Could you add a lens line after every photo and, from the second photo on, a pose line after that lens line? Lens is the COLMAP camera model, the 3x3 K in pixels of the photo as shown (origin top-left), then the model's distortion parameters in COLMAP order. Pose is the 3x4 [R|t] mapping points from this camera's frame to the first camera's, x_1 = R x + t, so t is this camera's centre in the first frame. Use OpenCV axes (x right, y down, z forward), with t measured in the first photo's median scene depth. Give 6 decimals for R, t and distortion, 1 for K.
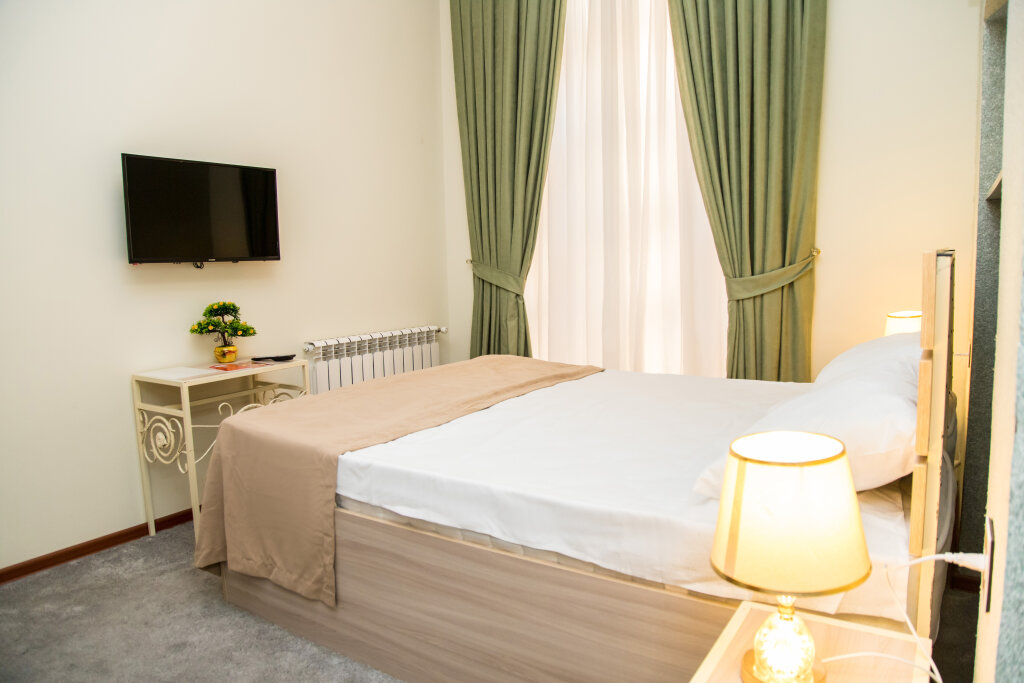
lens RADIAL K [[689.9, 0, 517.5], [0, 689.9, 352.3], [0, 0, 1]] dist [-0.130101, 0.068639]
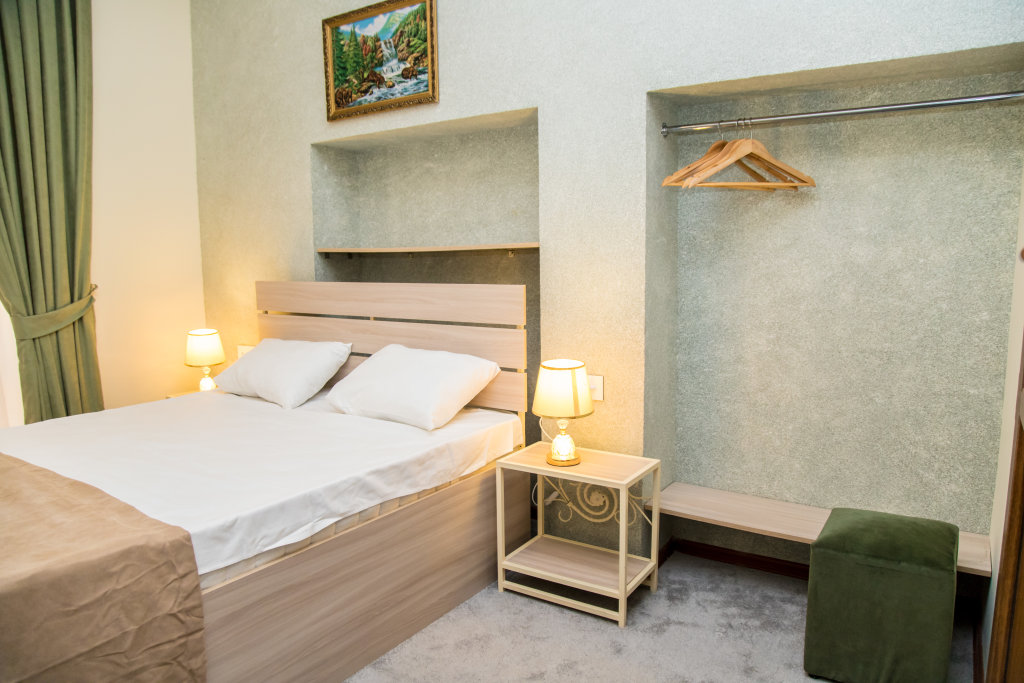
lens RADIAL K [[689.9, 0, 517.5], [0, 689.9, 352.3], [0, 0, 1]] dist [-0.130101, 0.068639]
pose [[-0.008088, -0.102161, 0.994735, -0.746936], [0.142534, 0.984492, 0.102268, -0.067504], [-0.989757, 0.142611, 0.006599, 0.390445]]
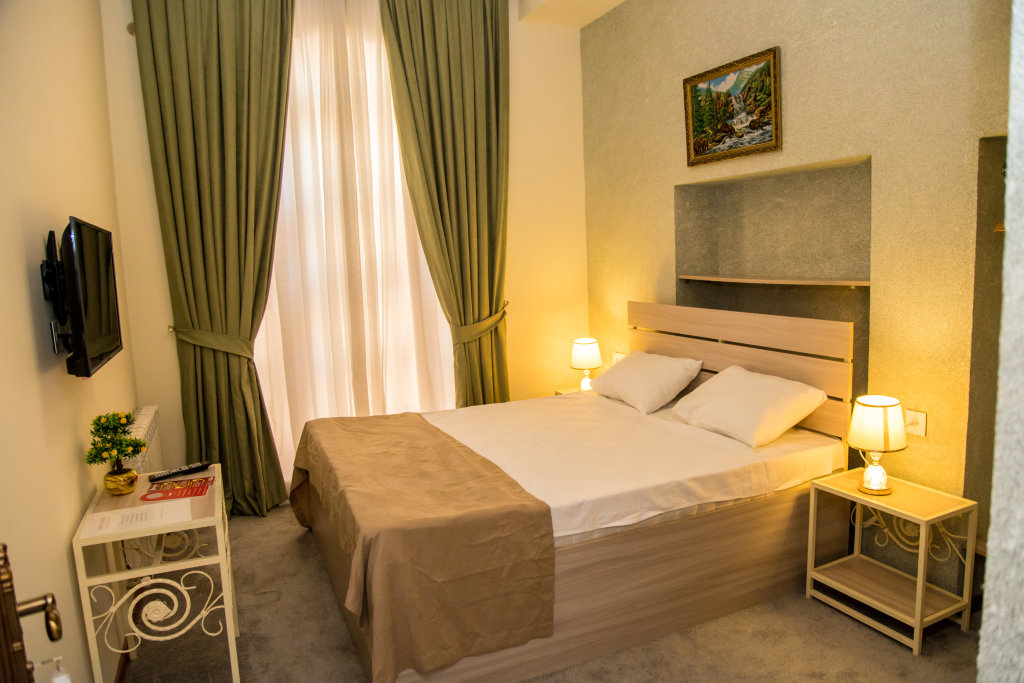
lens RADIAL K [[689.9, 0, 517.5], [0, 689.9, 352.3], [0, 0, 1]] dist [-0.130101, 0.068639]
pose [[0.526615, -0.107913, 0.843227, -0.902093], [0.133345, 0.990117, 0.043435, -0.126654], [-0.839581, 0.089566, 0.535800, 0.260038]]
